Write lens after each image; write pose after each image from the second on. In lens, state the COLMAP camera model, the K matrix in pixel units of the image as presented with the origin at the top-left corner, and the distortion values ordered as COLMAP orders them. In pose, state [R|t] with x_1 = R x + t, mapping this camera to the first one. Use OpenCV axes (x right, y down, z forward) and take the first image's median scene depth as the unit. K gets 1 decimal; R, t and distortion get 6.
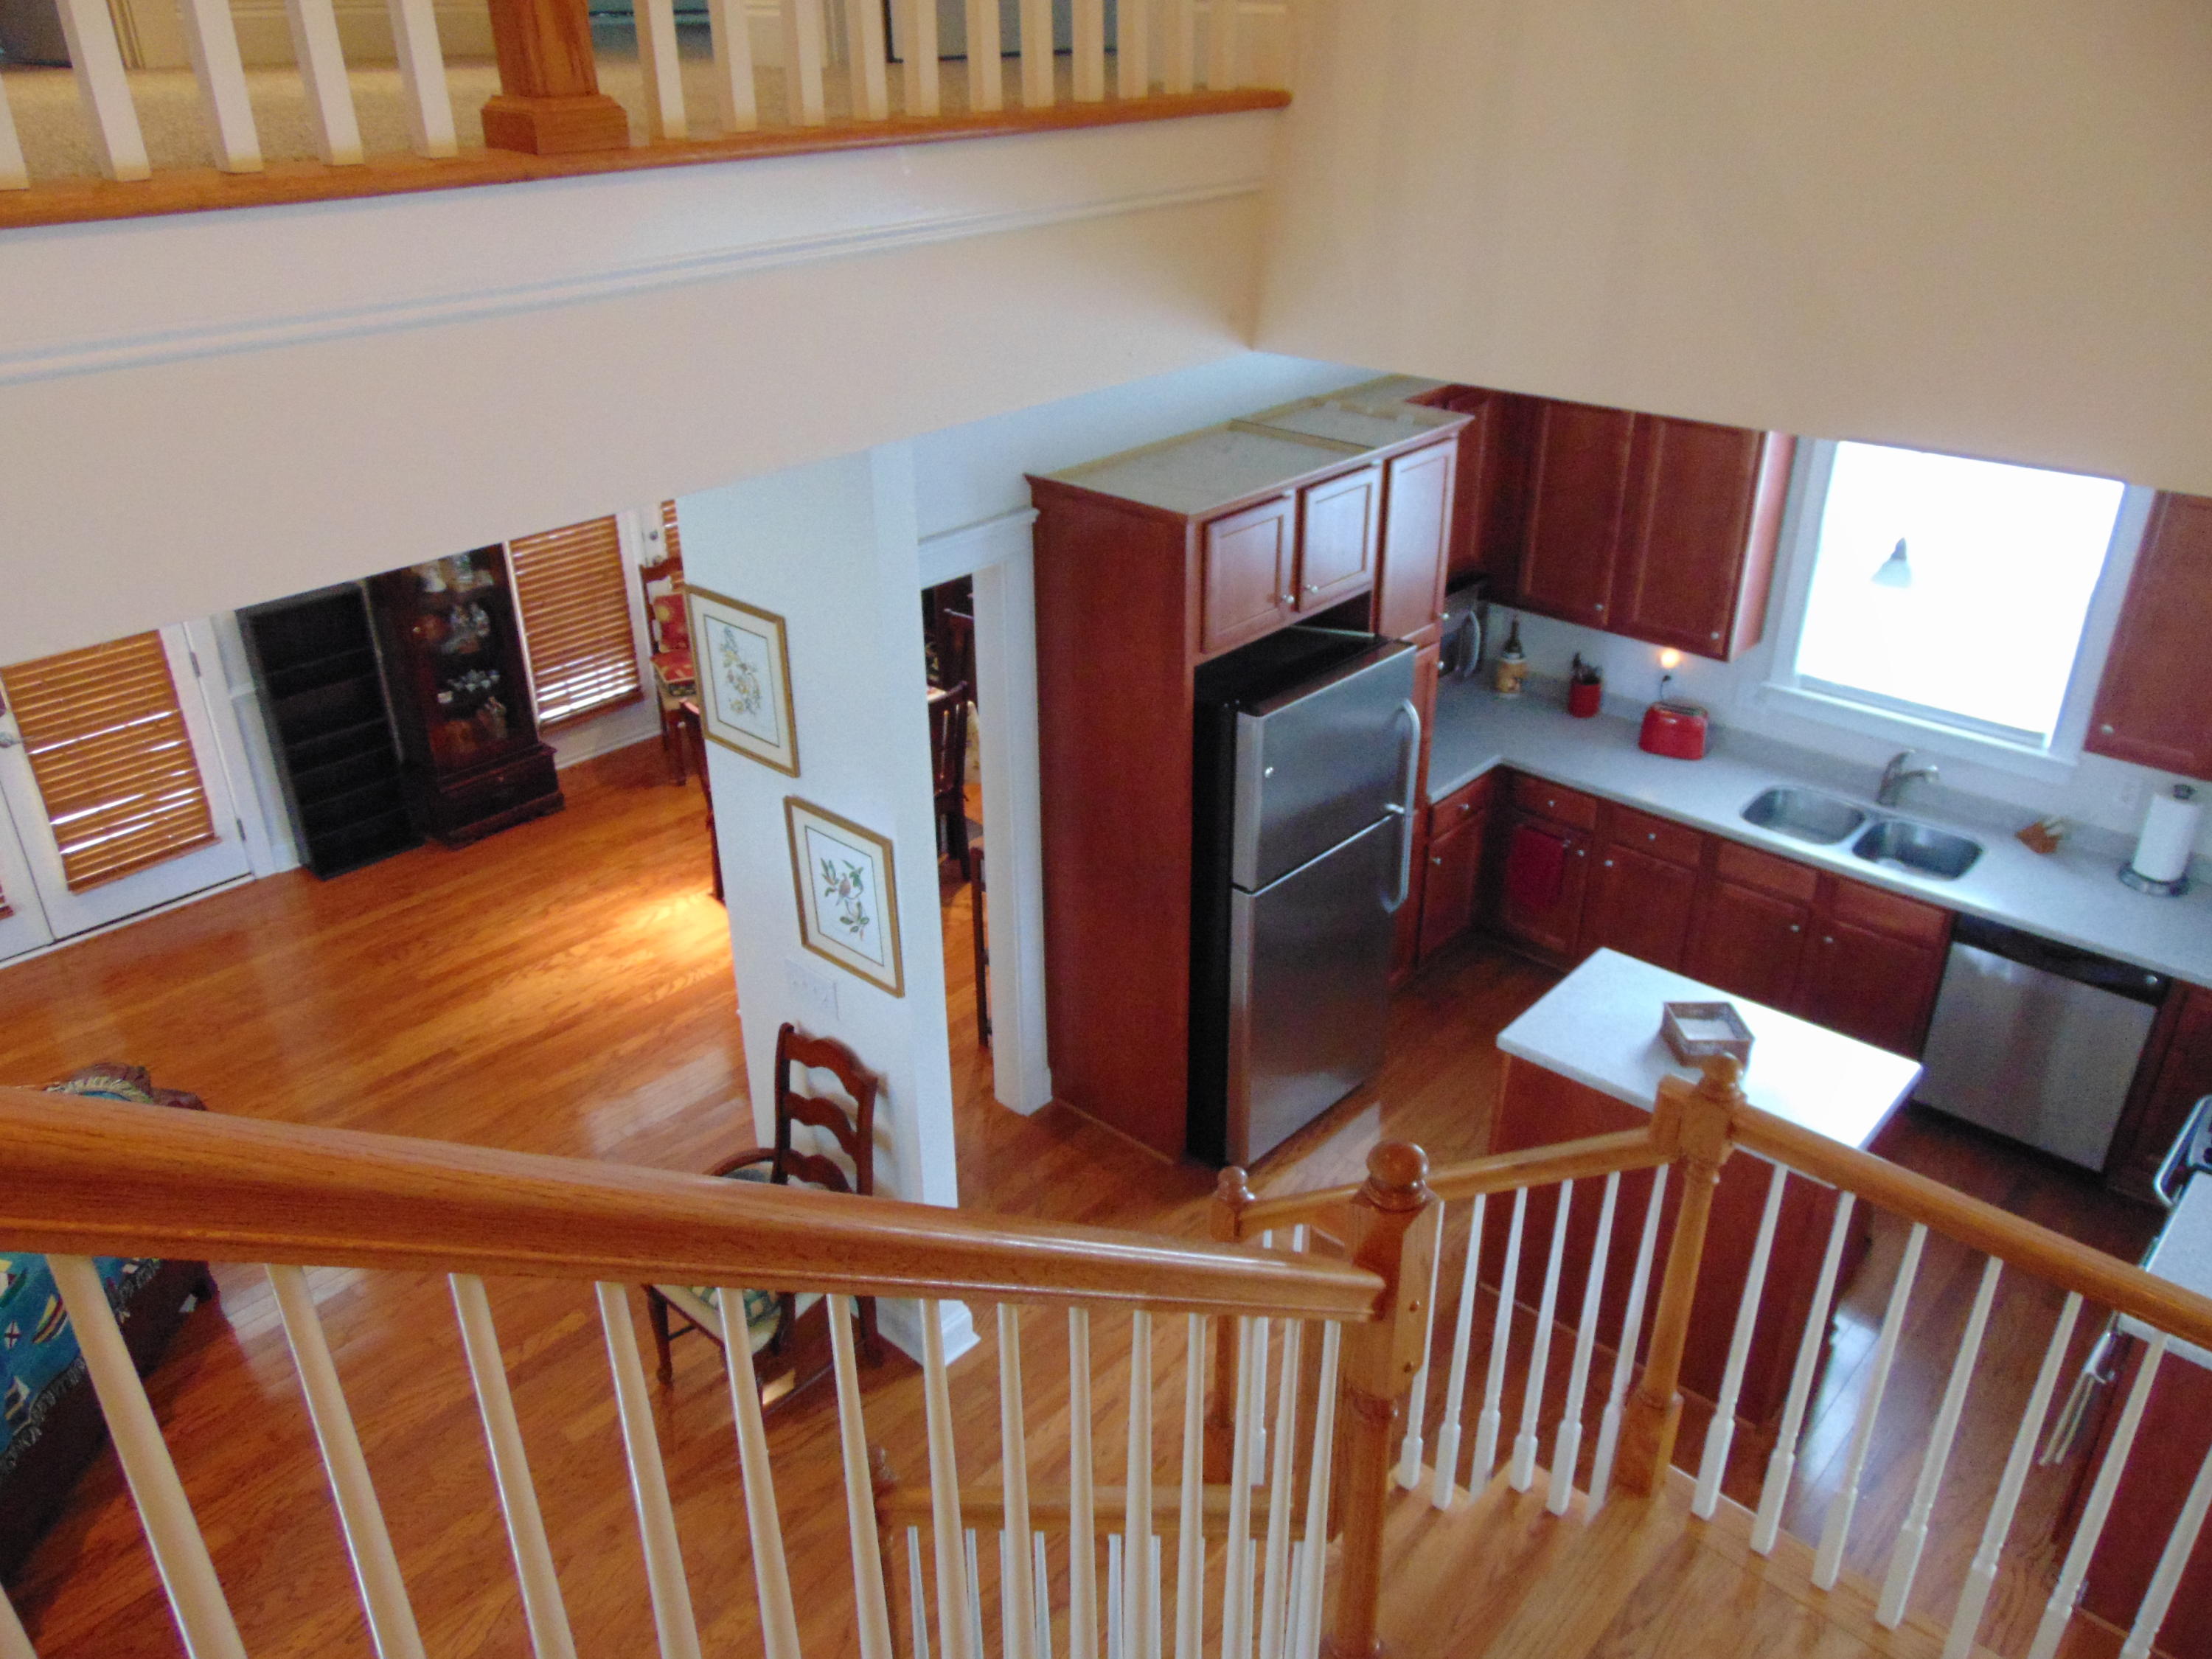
lens RADIAL K [[1673.6, 0, 1106.0], [0, 1673.6, 829.5], [0, 0, 1]] dist [-0.005072, 0.060916]
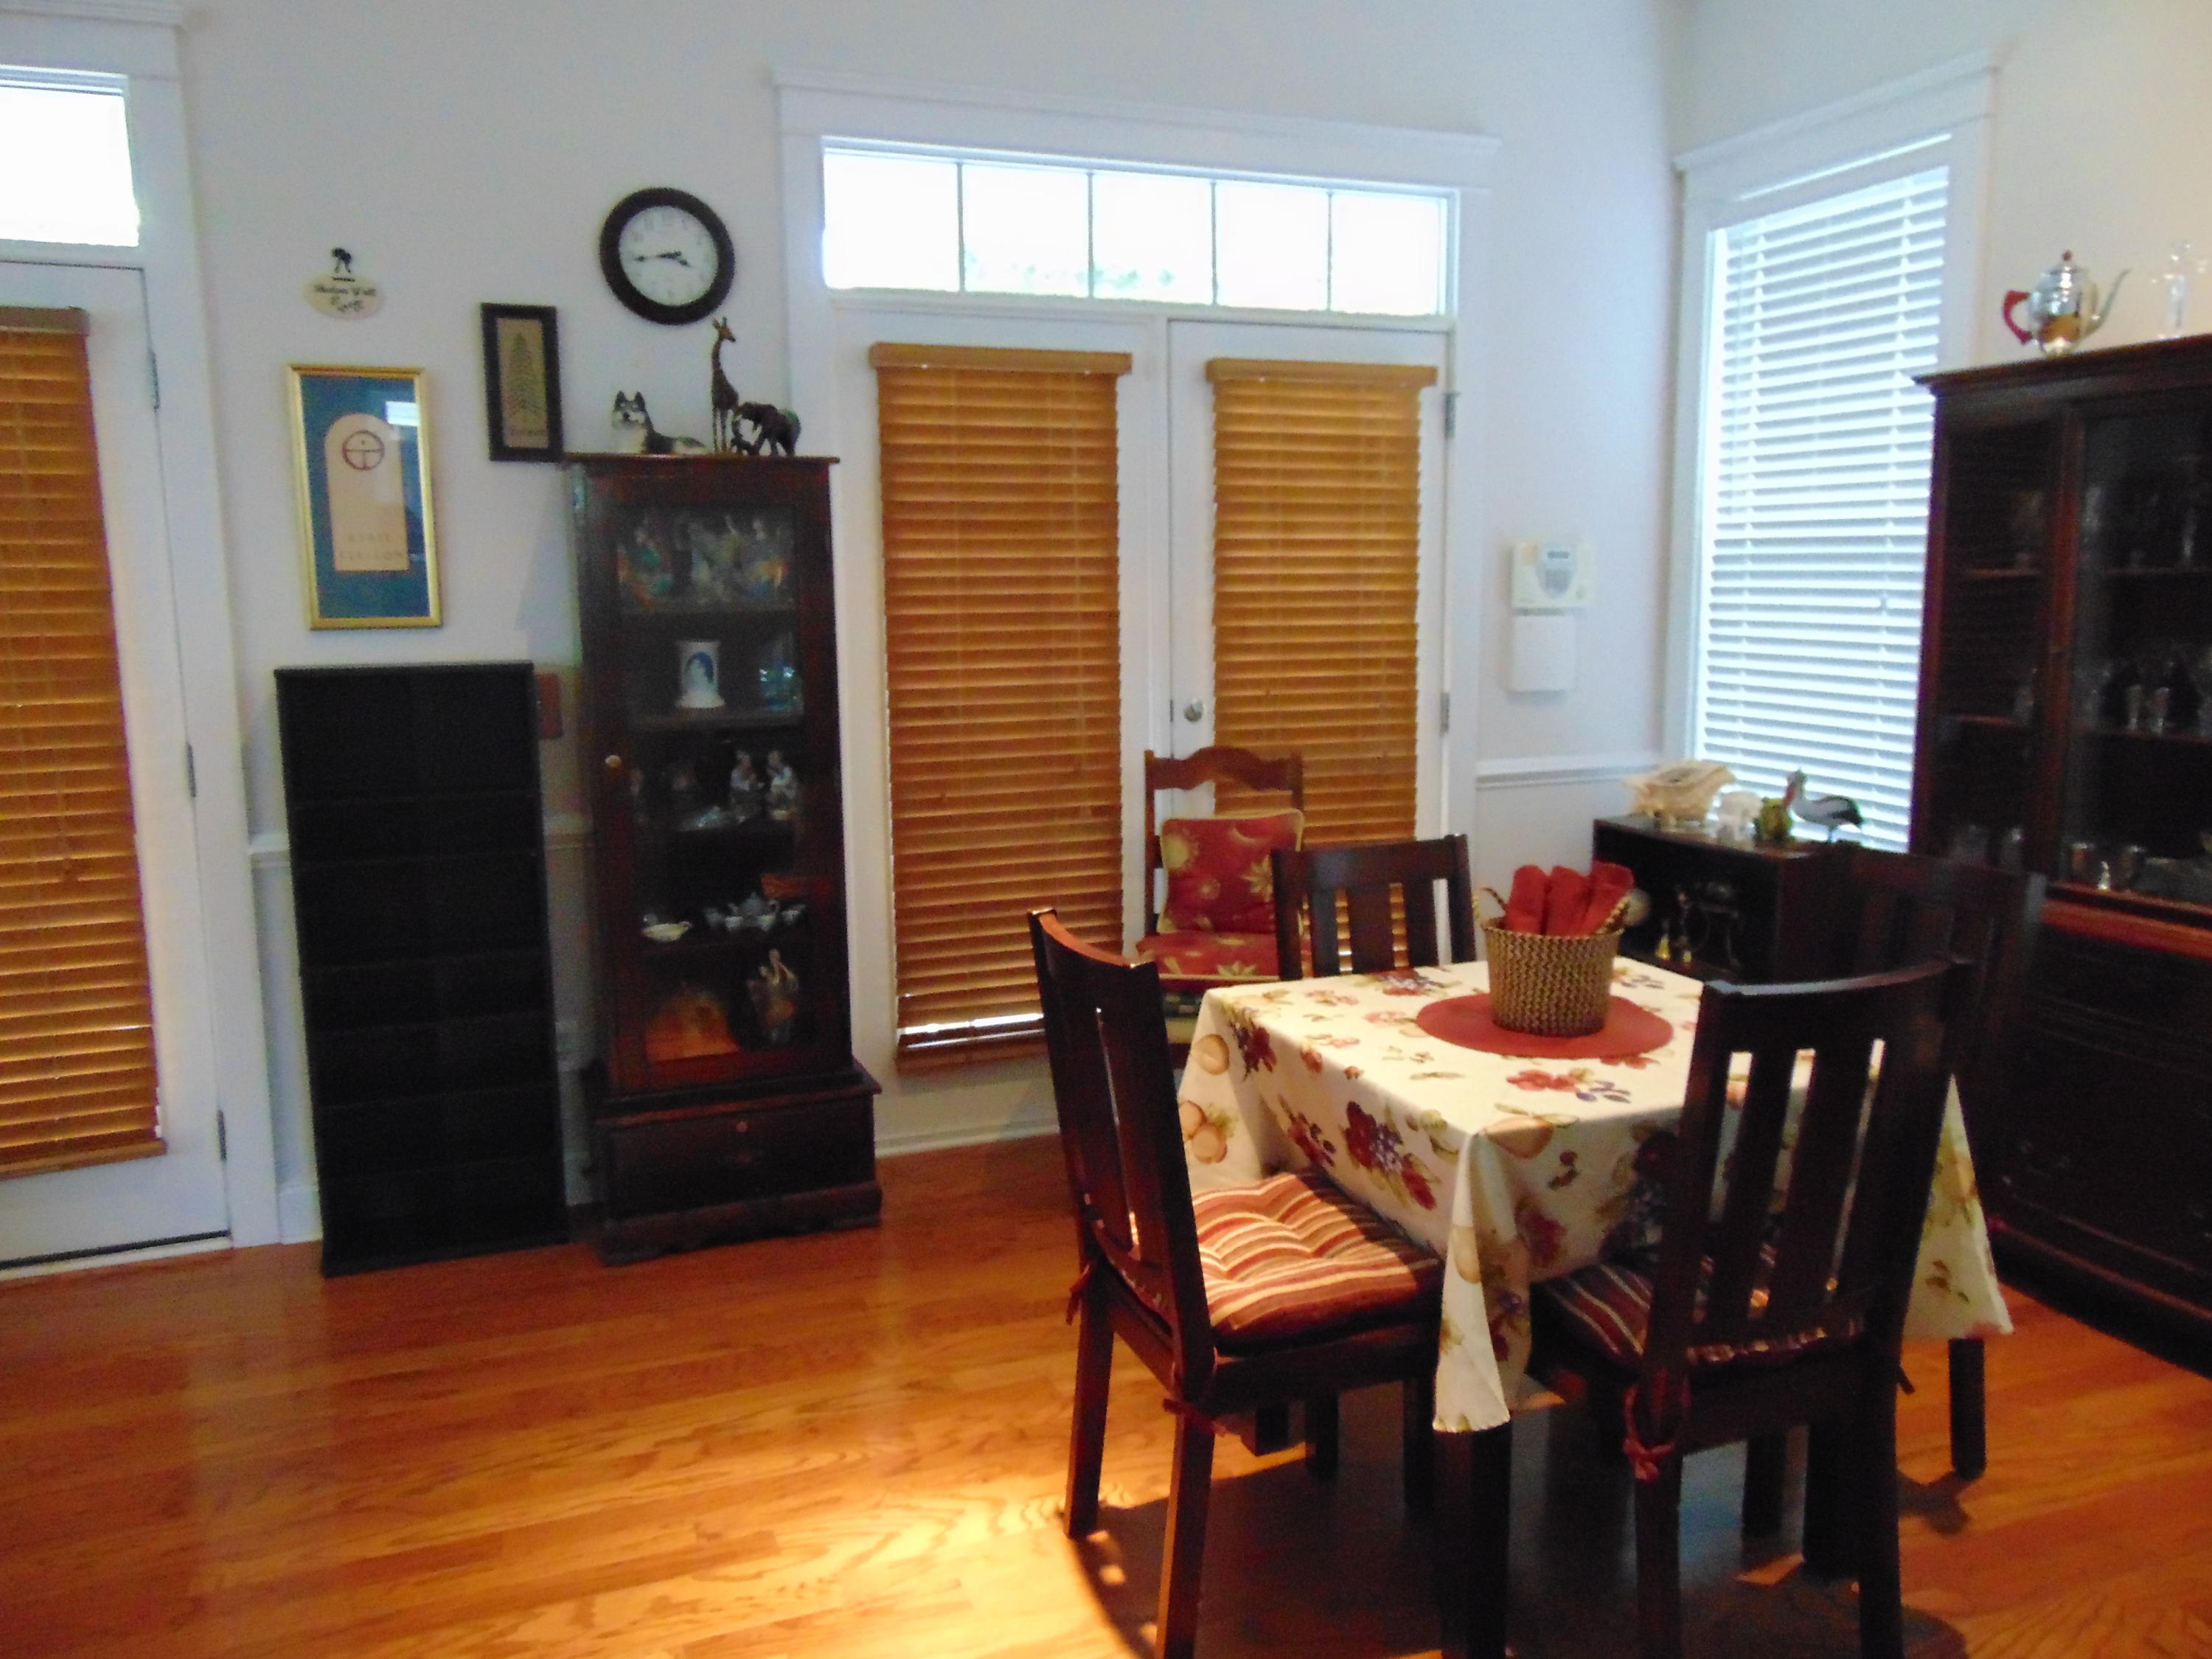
lens RADIAL K [[1673.6, 0, 1106.0], [0, 1673.6, 829.5], [0, 0, 1]] dist [-0.005072, 0.060916]
pose [[0.895708, 0.067433, -0.439500, -0.080179], [-0.202332, 0.941983, -0.267824, -0.004465], [0.395941, 0.328817, 0.857385, 0.633330]]
